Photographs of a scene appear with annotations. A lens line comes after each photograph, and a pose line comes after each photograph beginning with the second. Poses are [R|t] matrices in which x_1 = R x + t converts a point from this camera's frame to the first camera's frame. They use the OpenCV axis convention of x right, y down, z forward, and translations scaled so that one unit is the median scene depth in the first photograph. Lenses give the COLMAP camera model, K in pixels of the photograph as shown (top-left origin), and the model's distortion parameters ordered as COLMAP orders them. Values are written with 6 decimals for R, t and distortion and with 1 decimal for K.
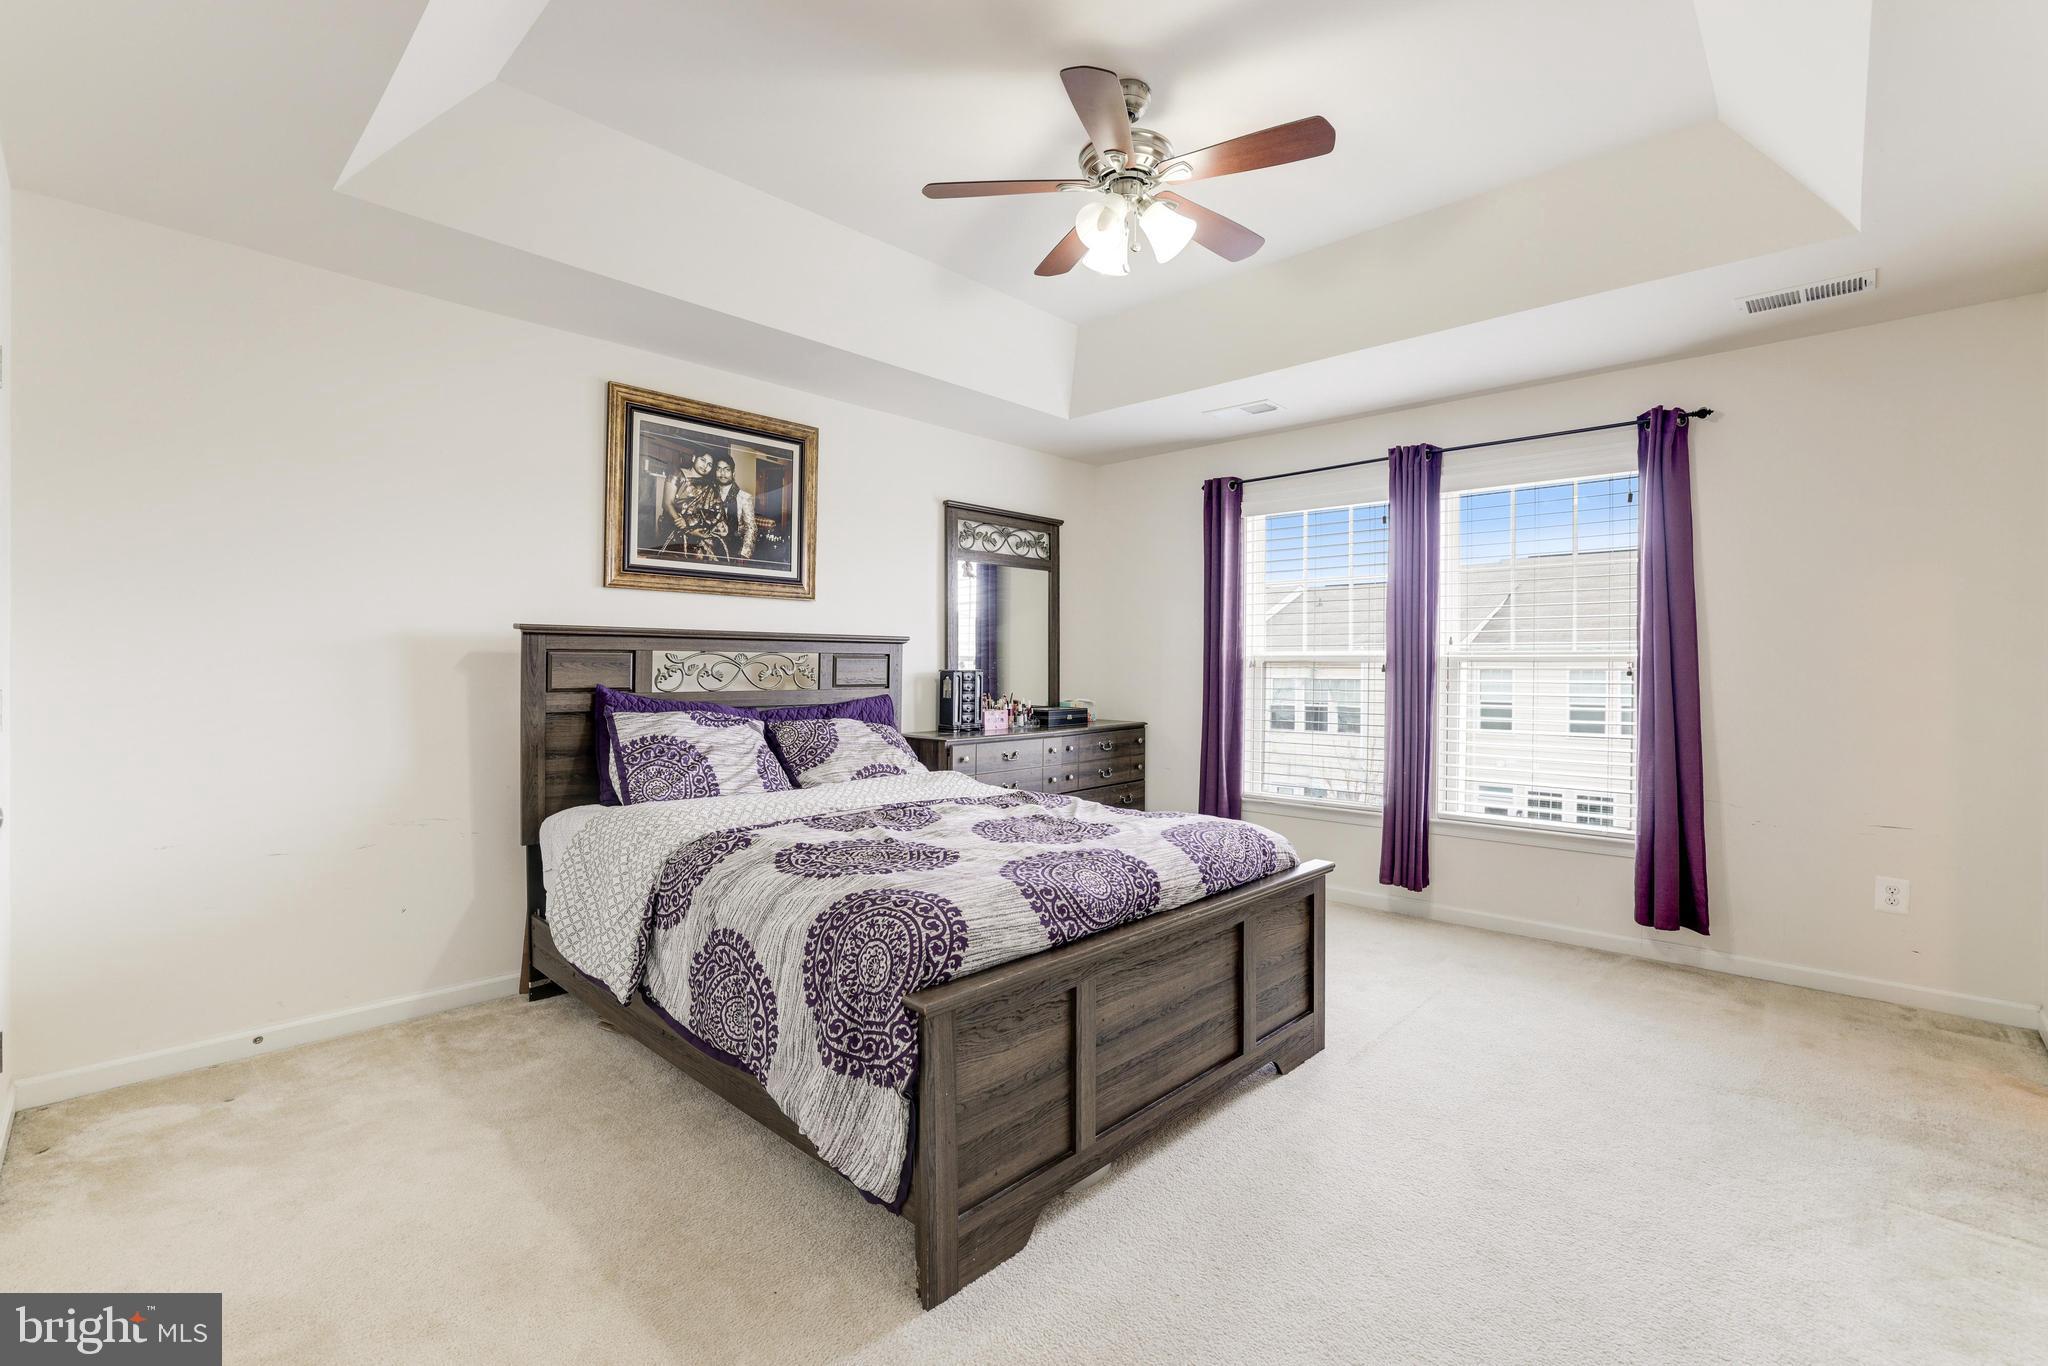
lens RADIAL K [[897.6, 0, 1025.8], [0, 897.6, 668.7], [0, 0, 1]] dist [-0.002783, 0.000973]
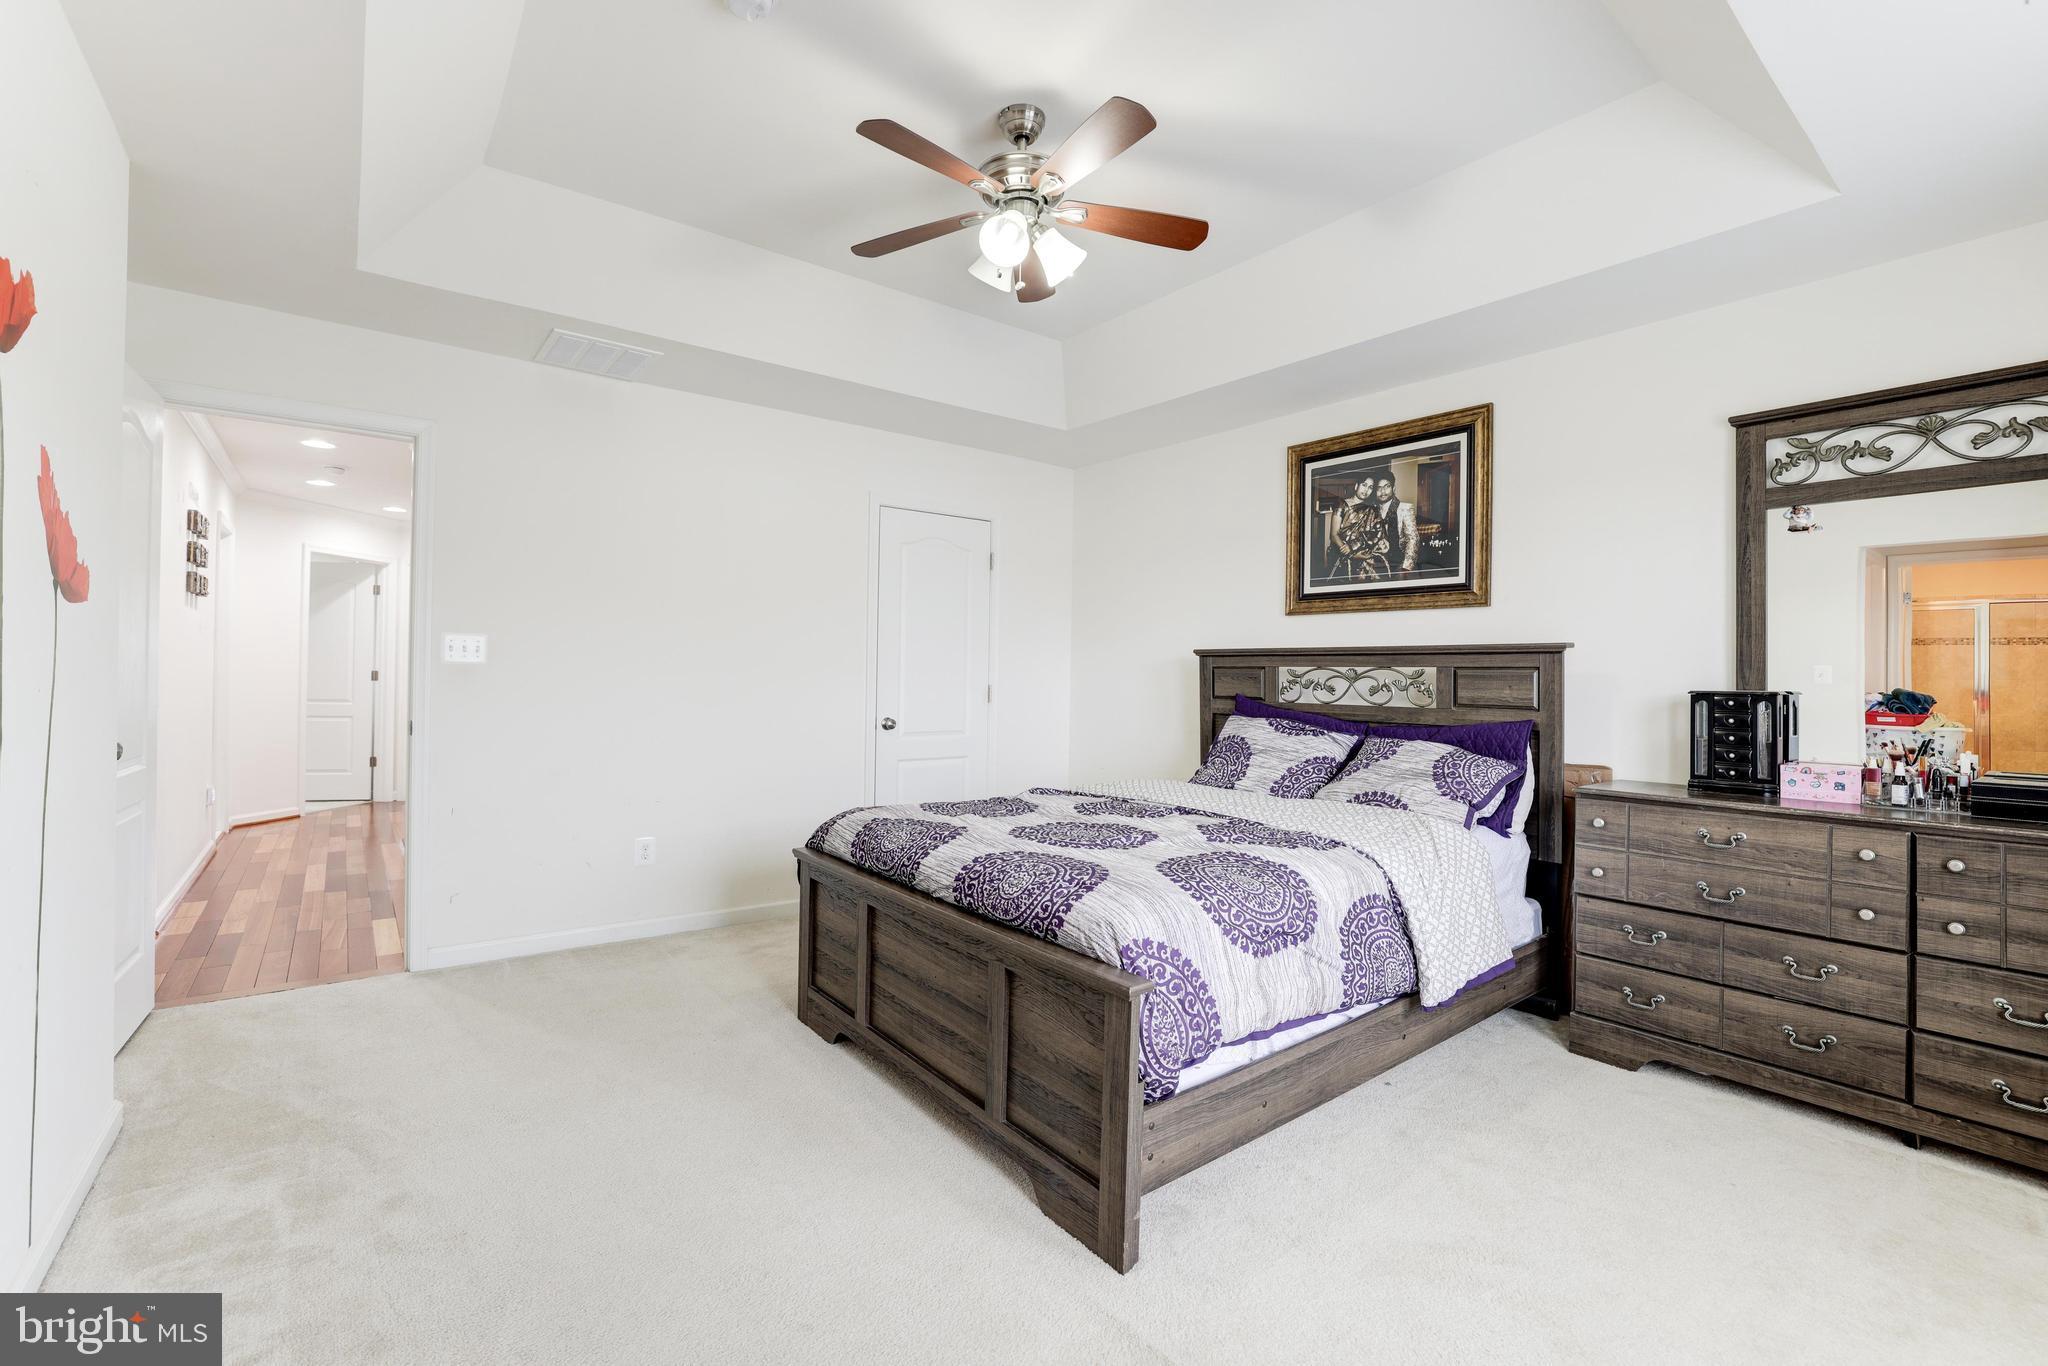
lens RADIAL K [[897.6, 0, 1027.4], [0, 897.6, 675.5], [0, 0, 1]] dist [-0.002783, 0.000973]
pose [[-0.138456, -0.005706, -0.990352, 0.725616], [-0.018516, 0.999824, -0.003172, 0.001273], [0.990195, 0.017898, -0.138538, 0.748505]]
